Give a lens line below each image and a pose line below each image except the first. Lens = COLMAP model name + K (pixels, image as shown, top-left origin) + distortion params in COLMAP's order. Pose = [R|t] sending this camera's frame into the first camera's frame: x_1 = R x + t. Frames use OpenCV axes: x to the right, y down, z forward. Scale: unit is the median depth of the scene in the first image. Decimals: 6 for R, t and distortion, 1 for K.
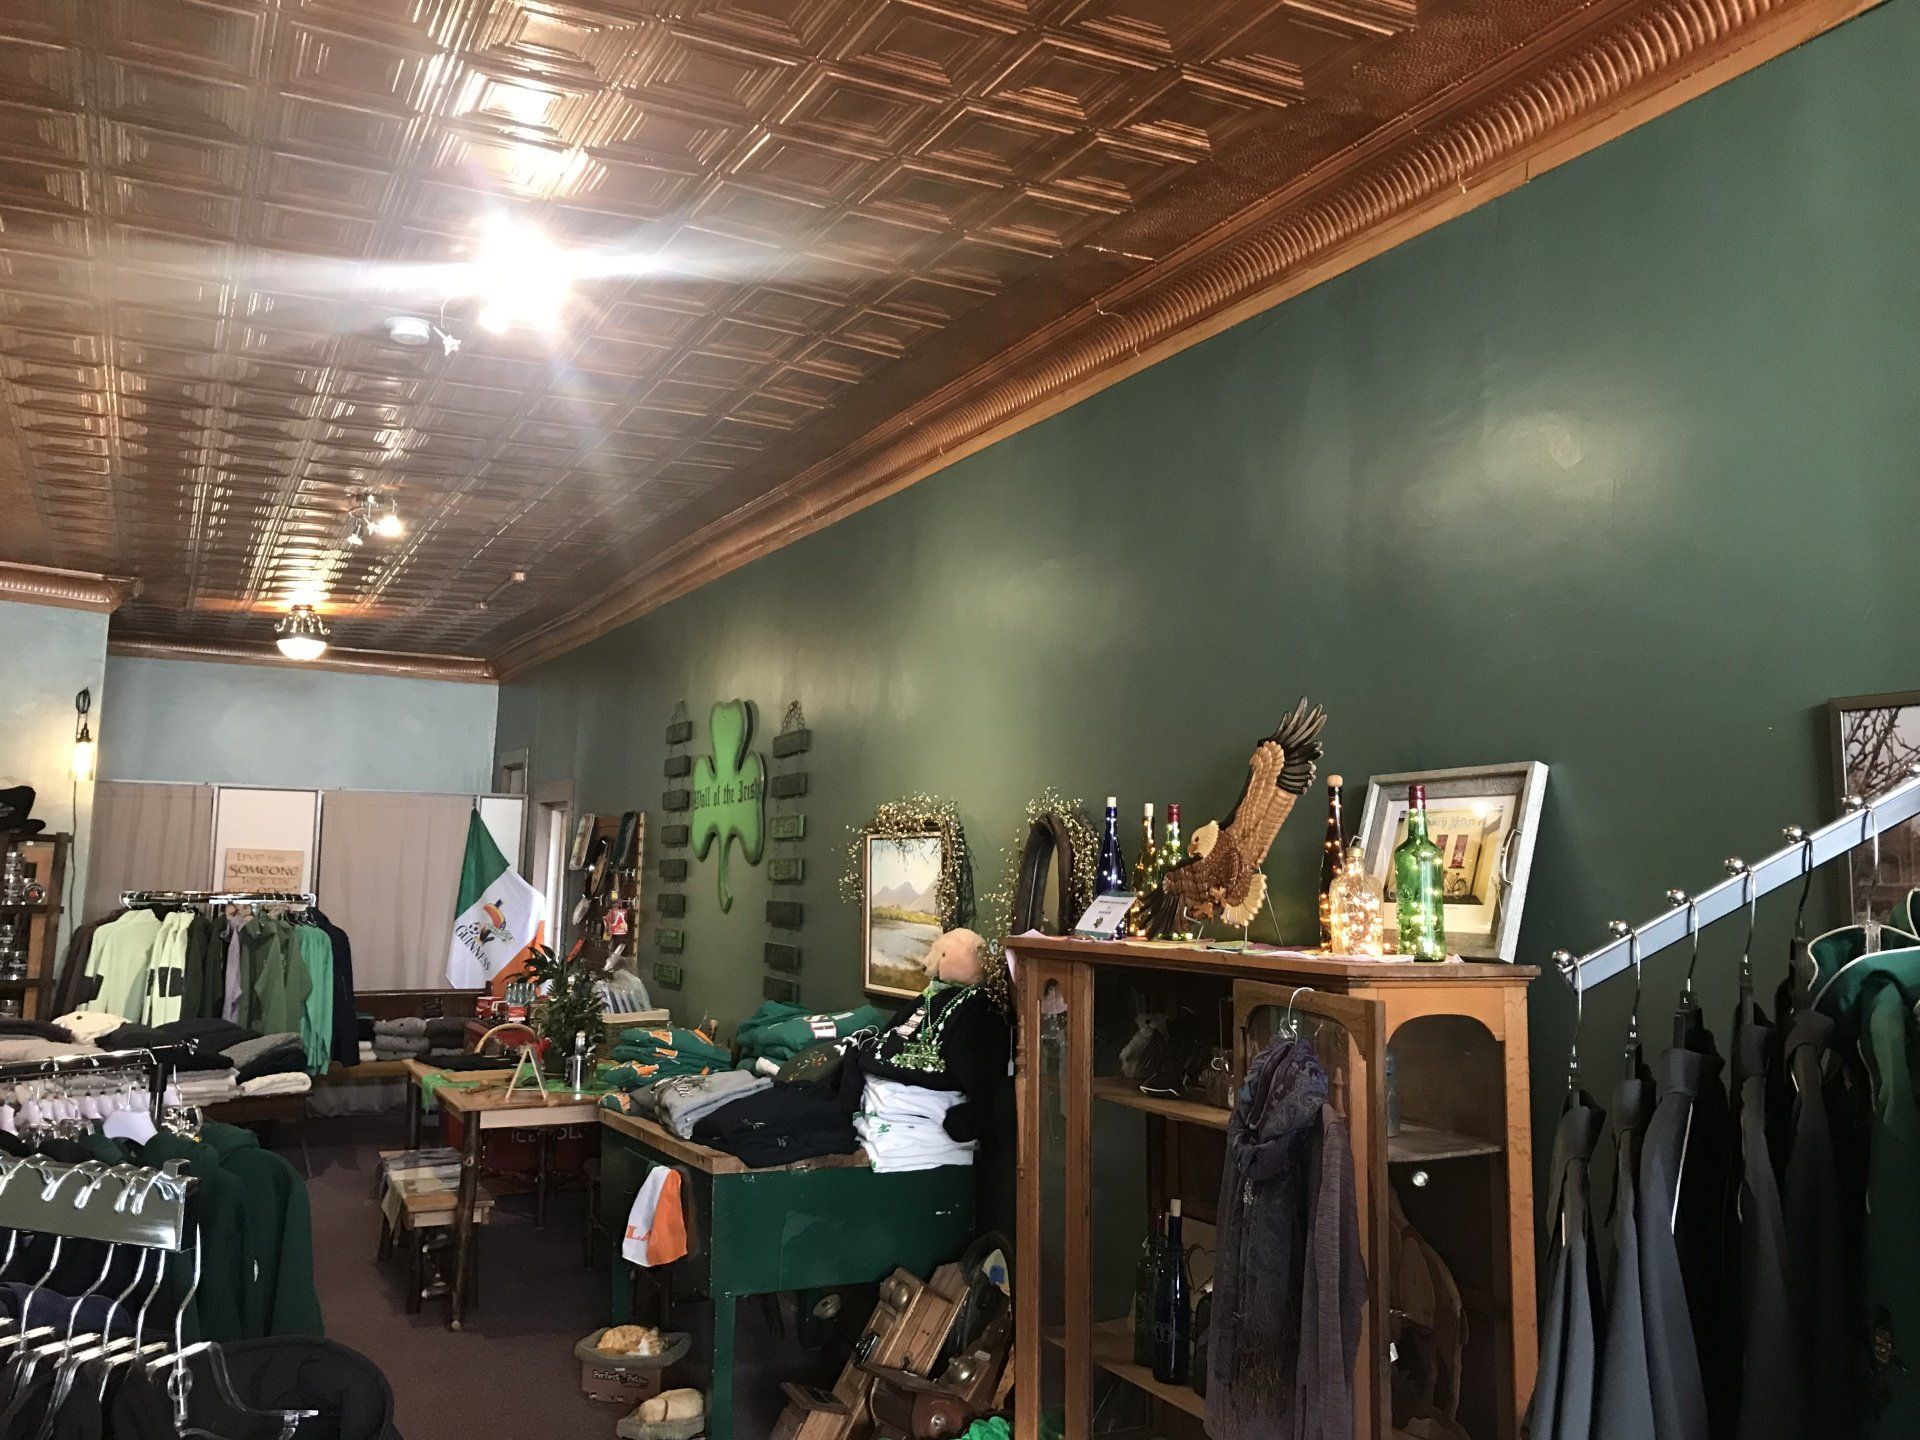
lens RADIAL K [[1587.9, 0, 957.8], [0, 1587.9, 710.3], [0, 0, 1]] dist [0.042038, -0.053419]
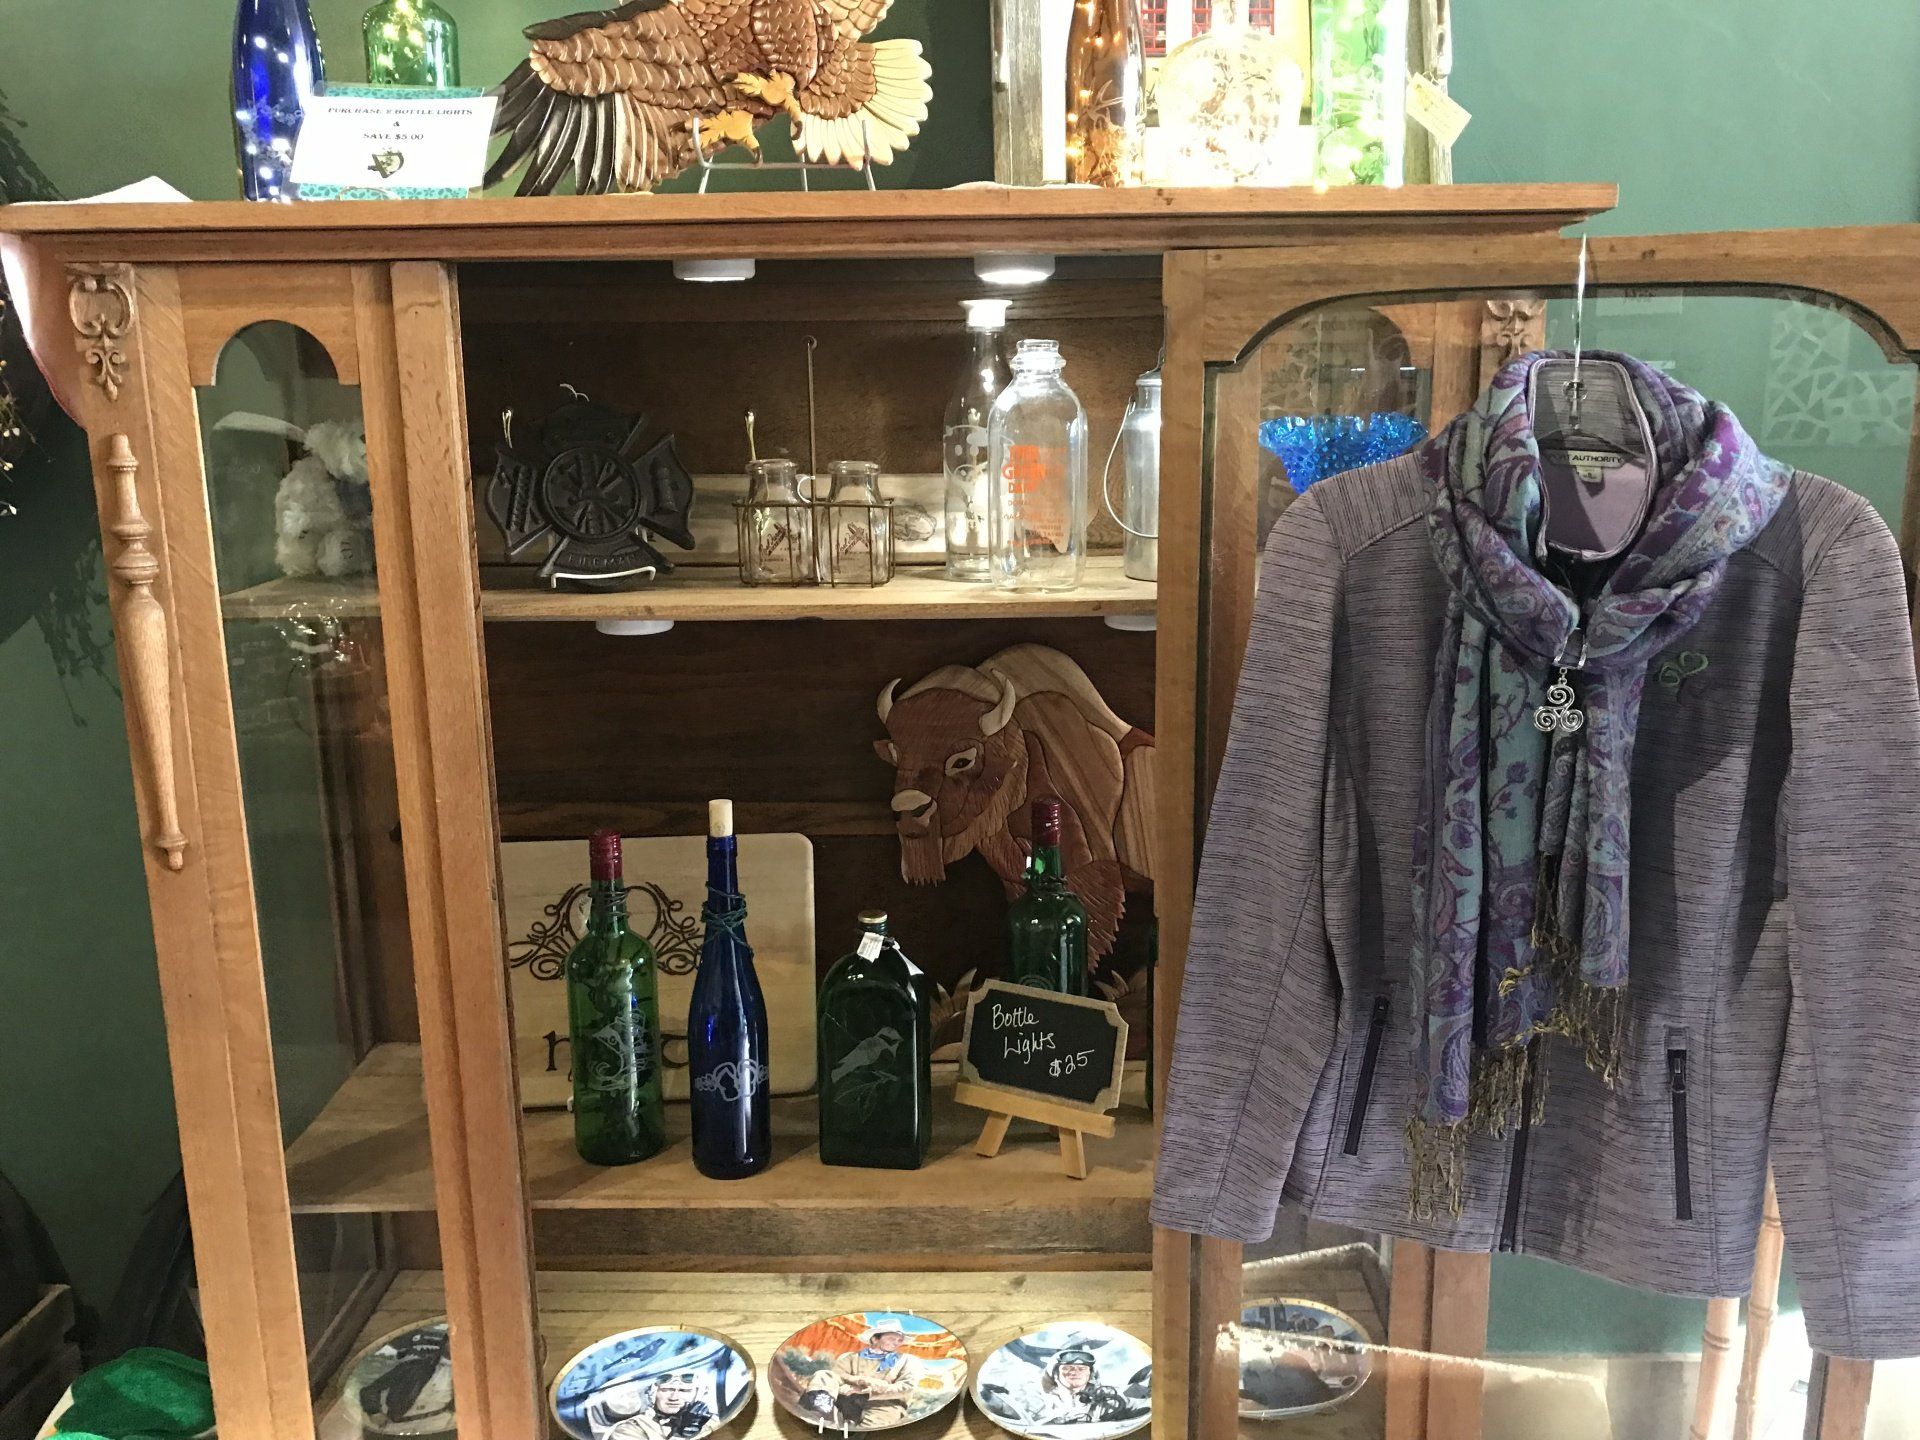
lens RADIAL K [[1574.1, 0, 972.0], [0, 1574.1, 714.4], [0, 0, 1]] dist [0.114566, -0.202027]
pose [[0.479257, -0.208914, 0.852448, -0.109786], [-0.067195, 0.959673, 0.272970, 0.085066], [-0.875098, -0.188103, 0.445892, 0.403846]]
